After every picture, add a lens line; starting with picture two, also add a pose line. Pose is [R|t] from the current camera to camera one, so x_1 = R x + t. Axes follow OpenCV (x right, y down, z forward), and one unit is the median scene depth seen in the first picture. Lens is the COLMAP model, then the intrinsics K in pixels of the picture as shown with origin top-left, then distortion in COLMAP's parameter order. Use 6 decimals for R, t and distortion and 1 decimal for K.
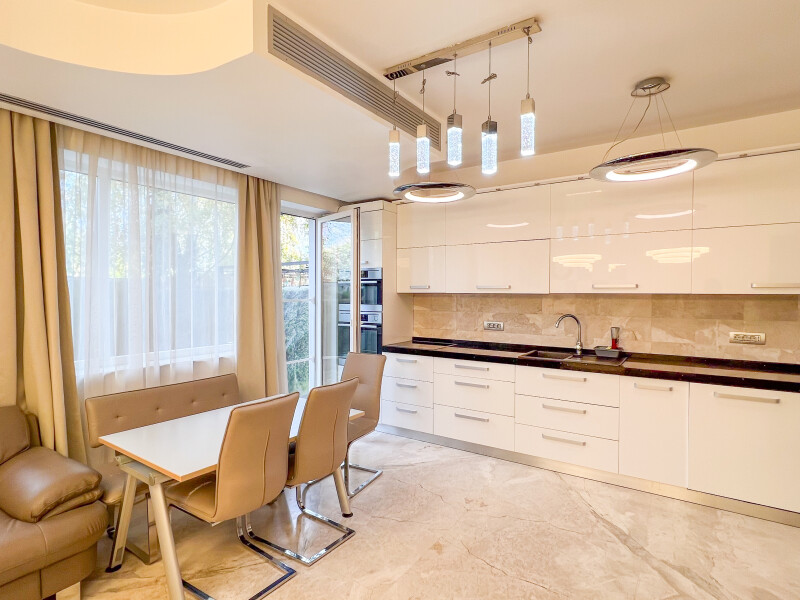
lens RADIAL K [[425.8, 0, 401.1], [0, 425.8, 301.2], [0, 0, 1]] dist [-0.000147, 0.000081]
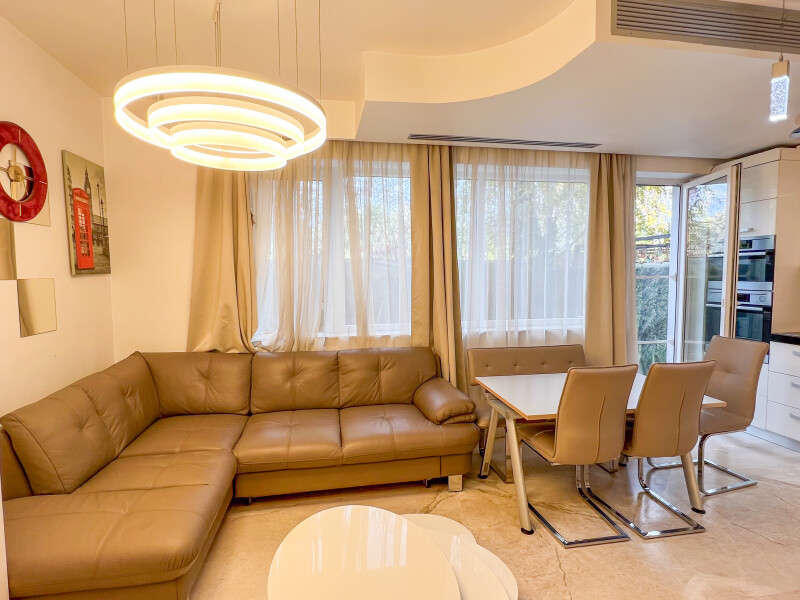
lens RADIAL K [[425.8, 0, 401.1], [0, 425.8, 301.2], [0, 0, 1]] dist [-0.000147, 0.000081]
pose [[0.695481, 0.038442, -0.717515, 0.059436], [-0.003863, 0.998753, 0.049765, 0.009878], [0.718534, -0.031839, 0.694763, -0.066116]]
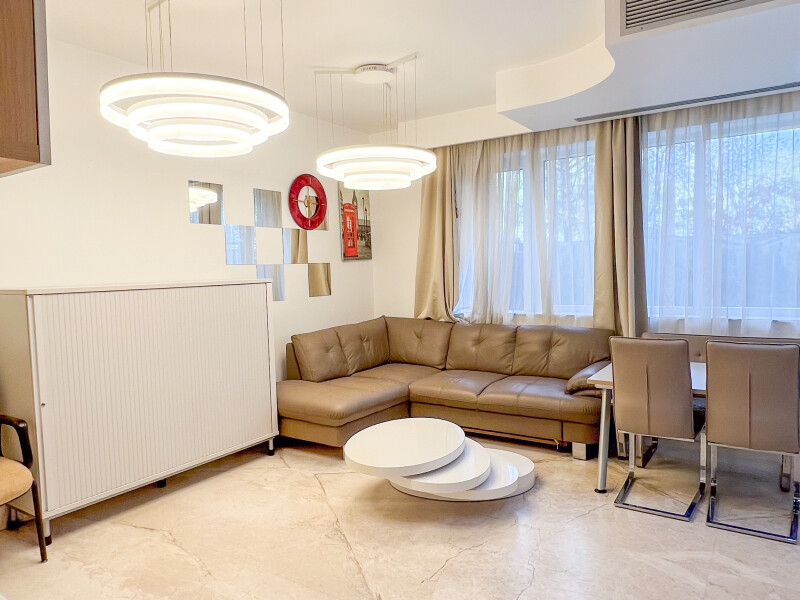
lens RADIAL K [[567.8, 0, 397.9], [0, 567.8, 301.6], [0, 0, 1]] dist [0.000170, -0.000041]
pose [[0.001281, 0.060420, -0.998172, 0.741773], [0.009362, 0.998129, 0.060429, 0.024346], [0.999955, -0.009422, 0.000713, 0.222058]]
